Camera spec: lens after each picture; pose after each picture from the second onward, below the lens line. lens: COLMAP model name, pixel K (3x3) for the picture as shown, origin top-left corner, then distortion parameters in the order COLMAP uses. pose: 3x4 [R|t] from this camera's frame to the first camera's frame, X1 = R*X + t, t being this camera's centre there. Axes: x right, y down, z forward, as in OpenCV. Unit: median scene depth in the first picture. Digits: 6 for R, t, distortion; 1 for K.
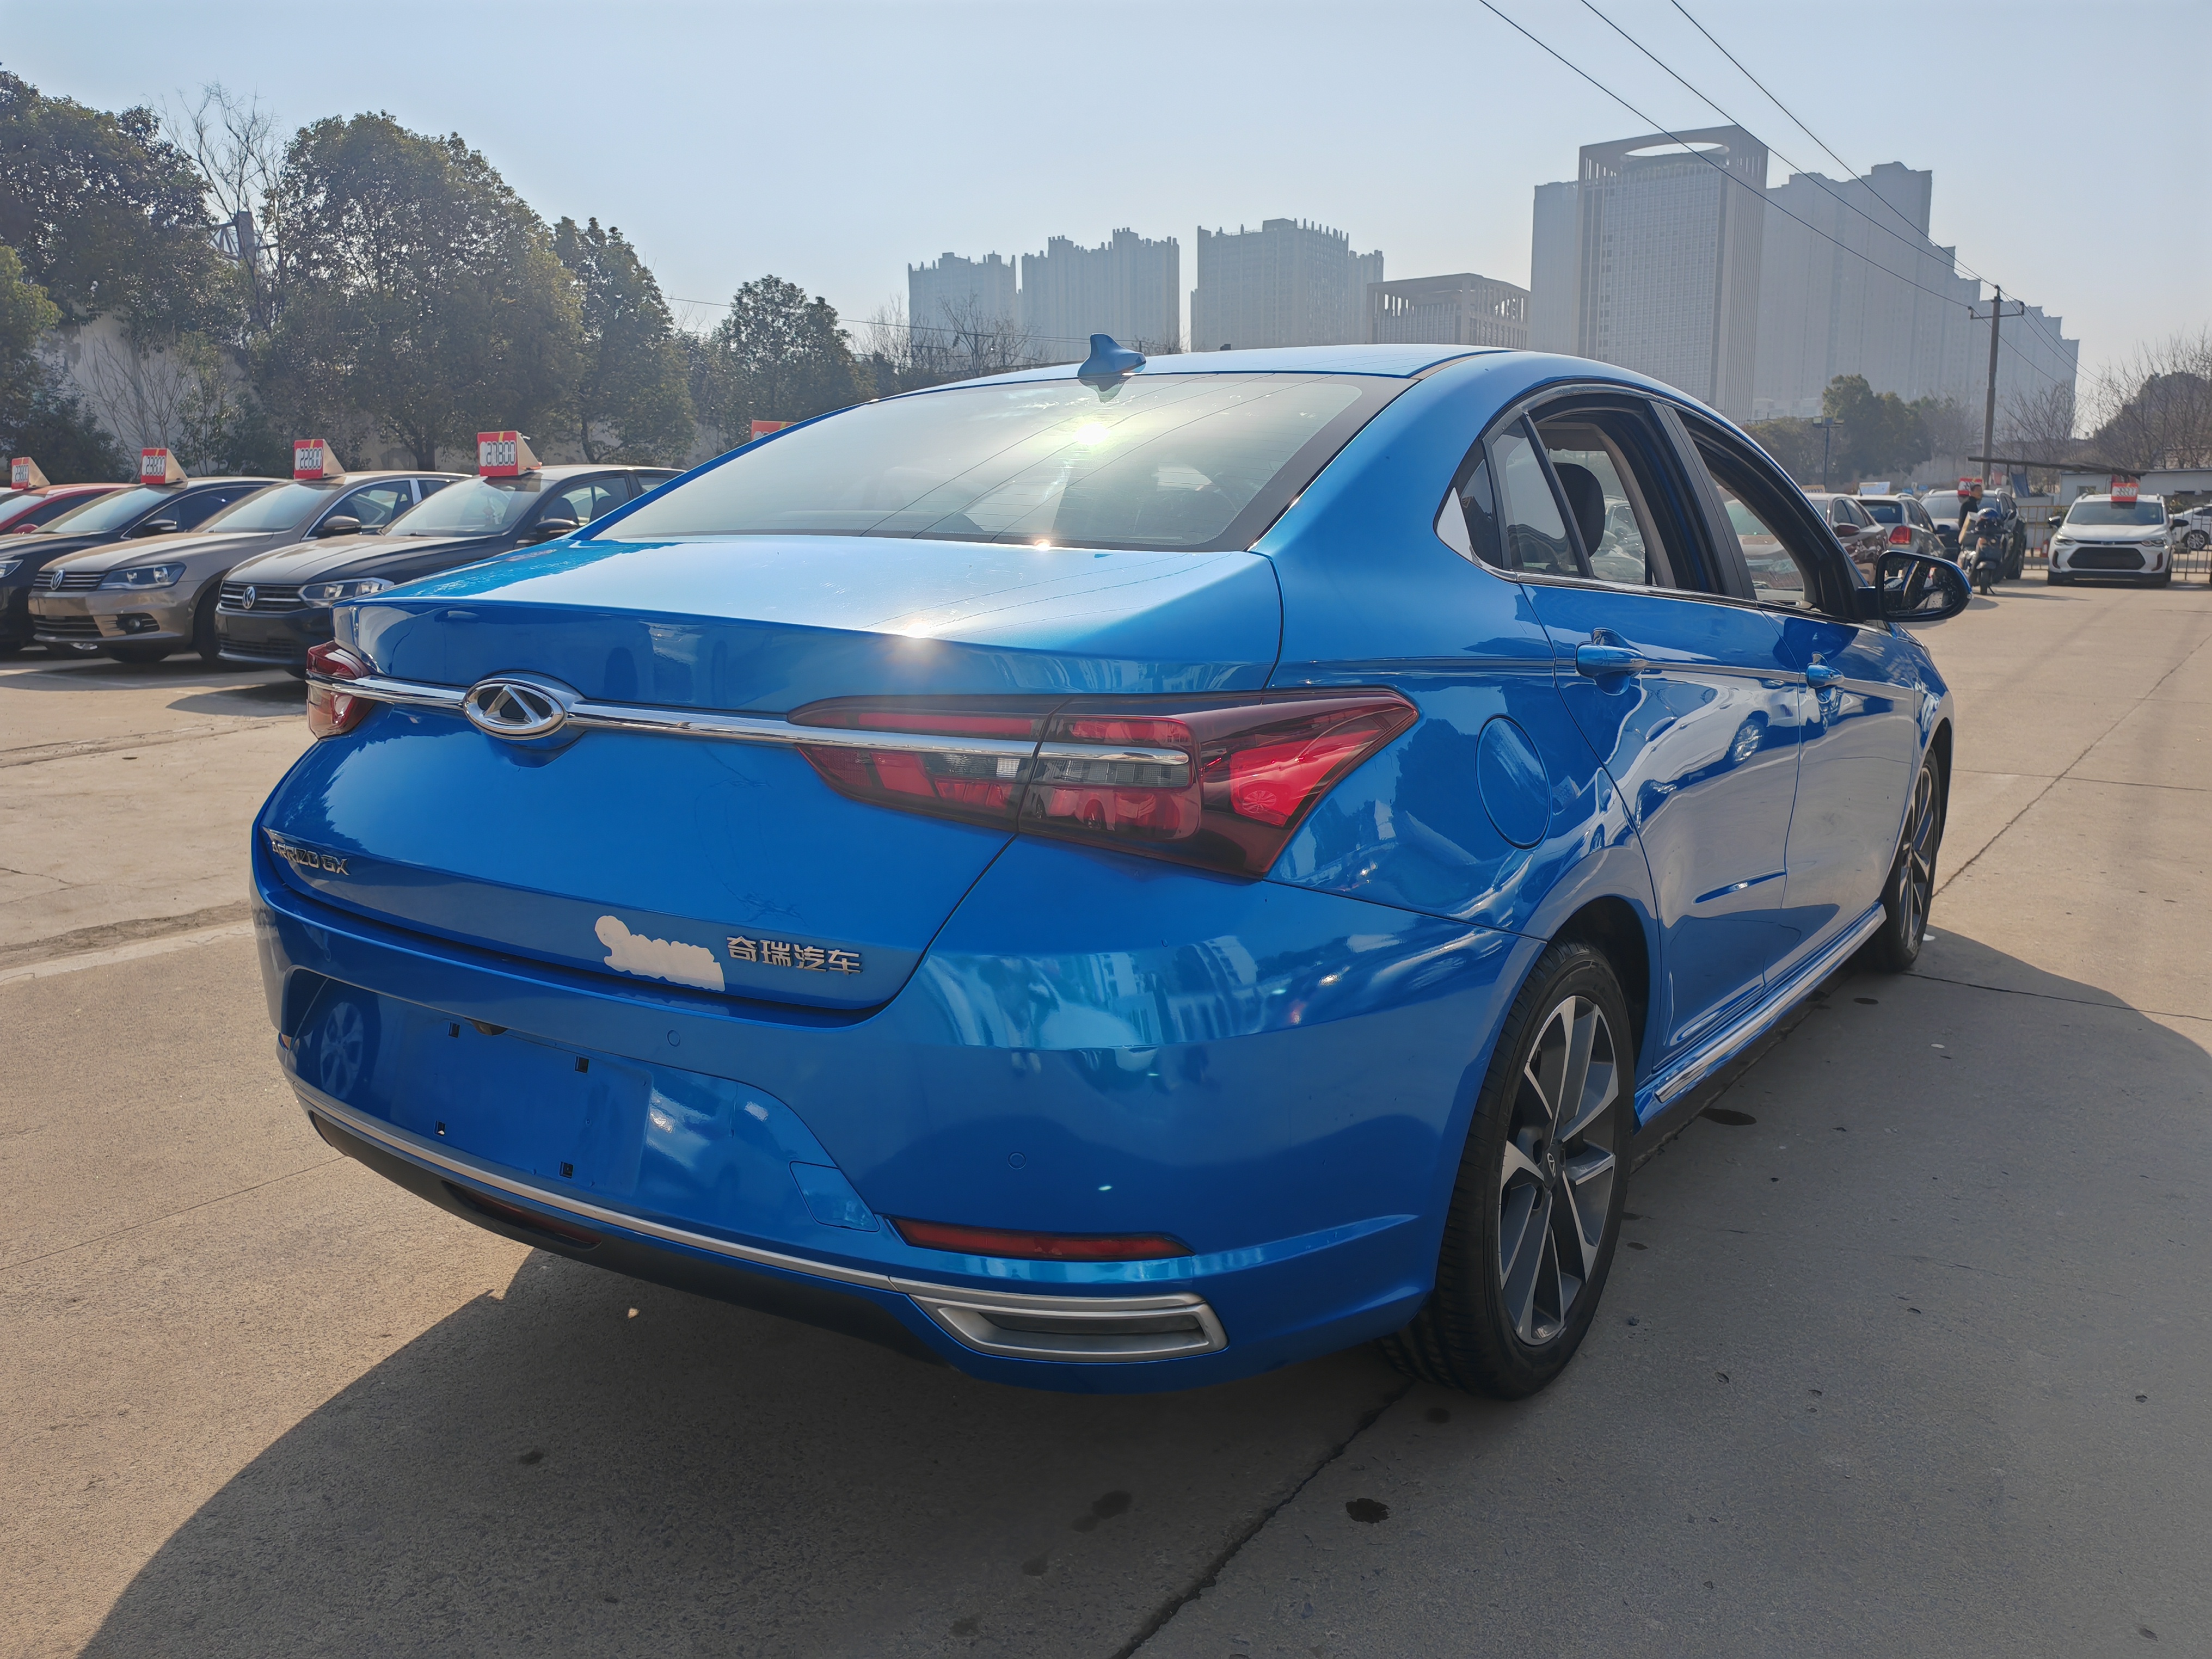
lens RADIAL K [[1663.8, 0, 1108.0], [0, 1663.8, 854.8], [0, 0, 1]] dist [0.061503, -0.078804]
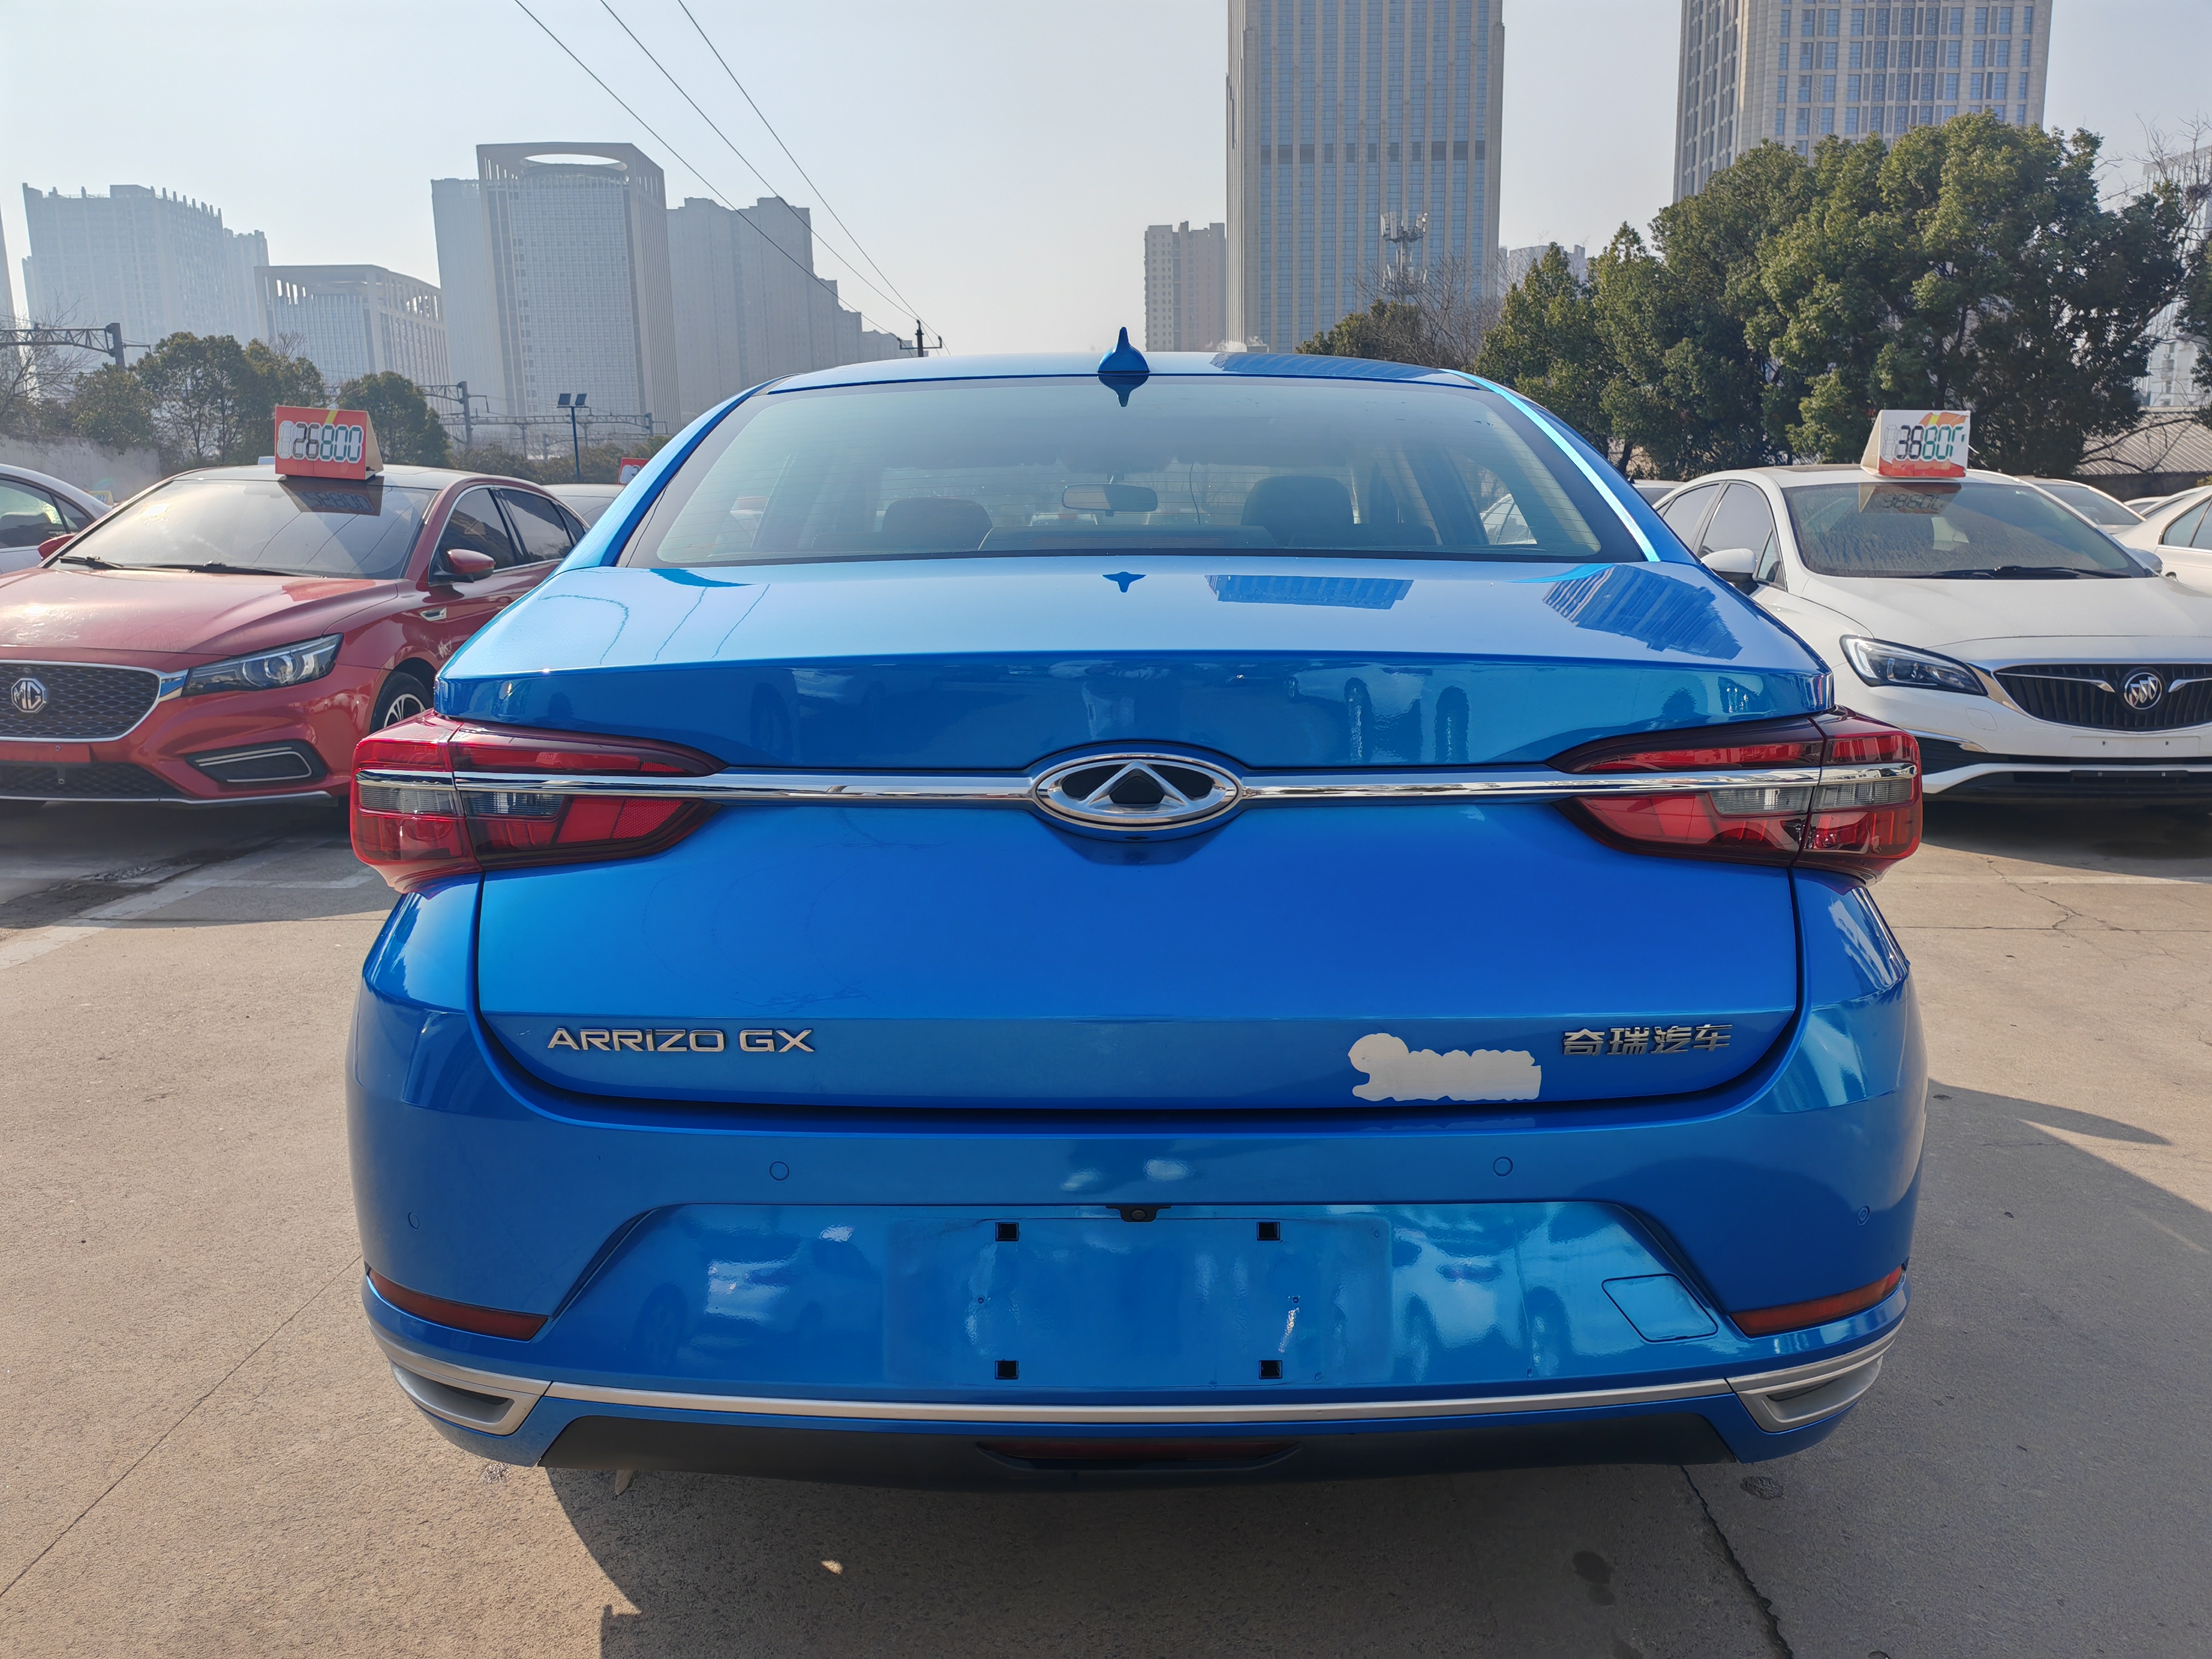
lens RADIAL K [[1663.8, 0, 1108.0], [0, 1663.8, 854.8], [0, 0, 1]] dist [0.061503, -0.078804]
pose [[0.825190, -0.113238, 0.553389, -0.720076], [0.115691, 0.992813, 0.030643, -0.075557], [-0.552881, 0.038736, 0.832359, 0.351077]]
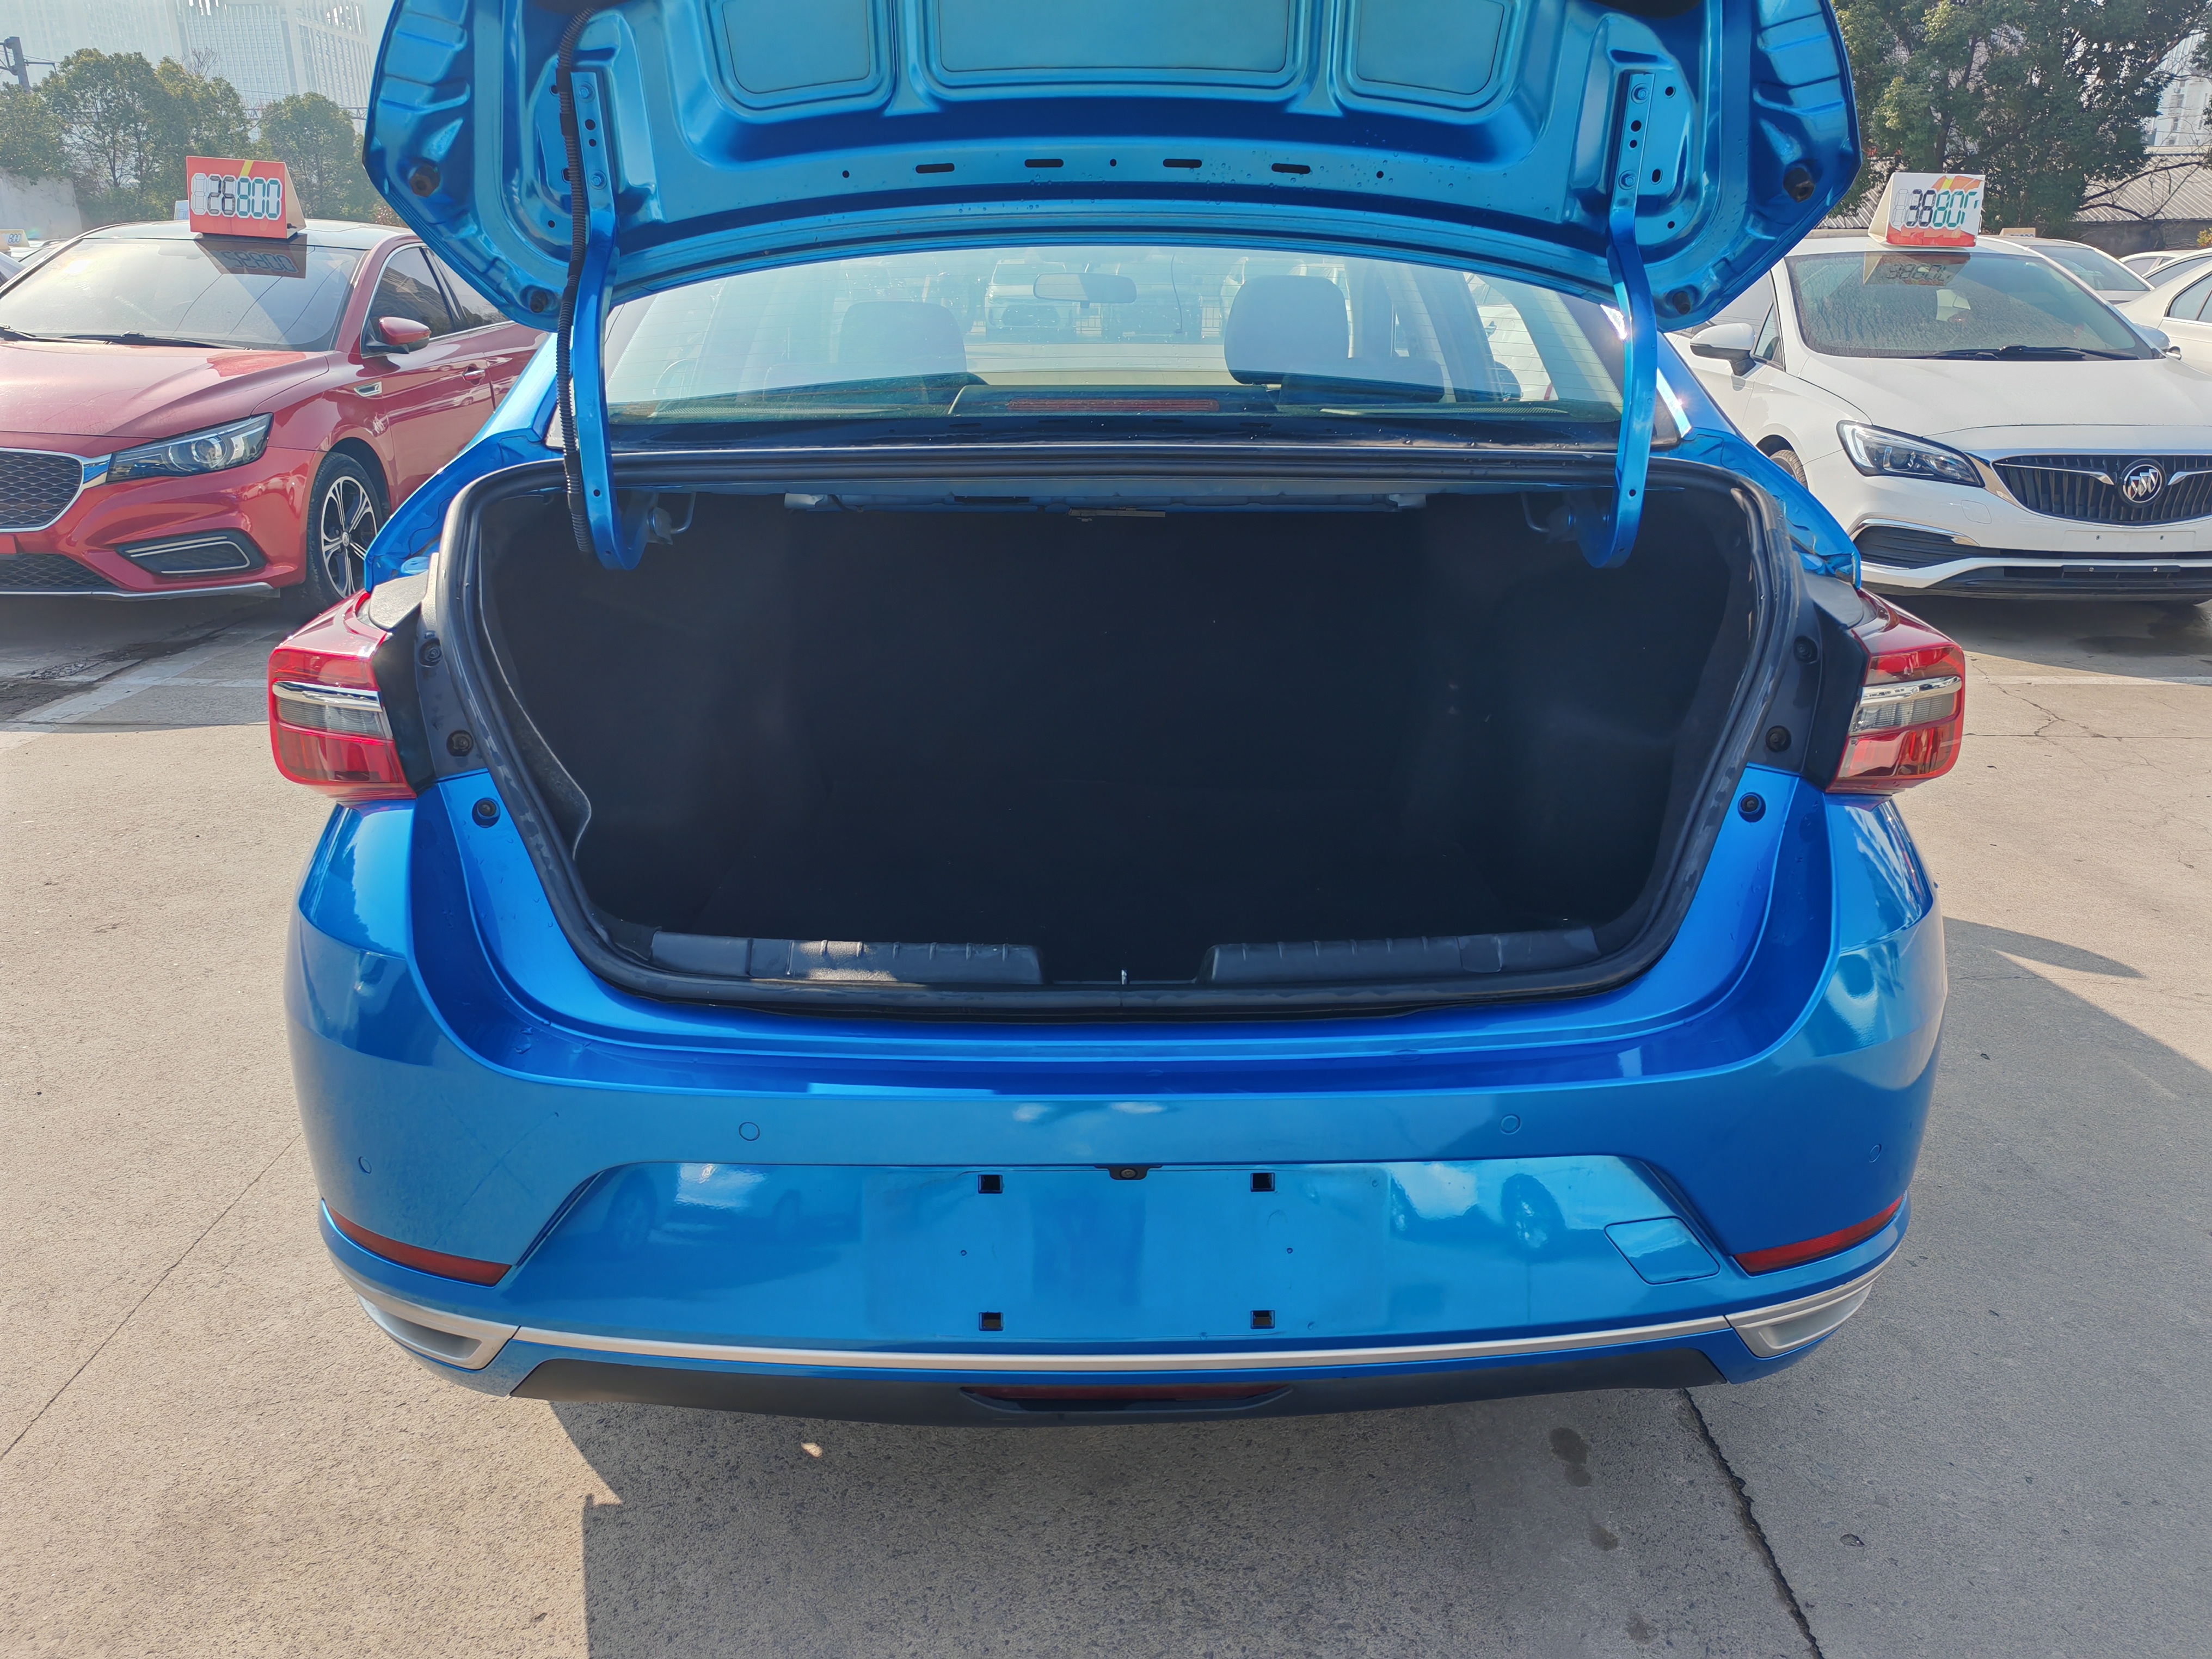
lens RADIAL K [[1662.4, 0, 1107.3], [0, 1662.4, 847.8], [0, 0, 1]] dist [0.045448, -0.053541]
pose [[0.814863, -0.190470, 0.547467, -0.686302], [0.112568, 0.978489, 0.172878, -0.145421], [-0.568618, -0.079245, 0.818776, 0.401926]]
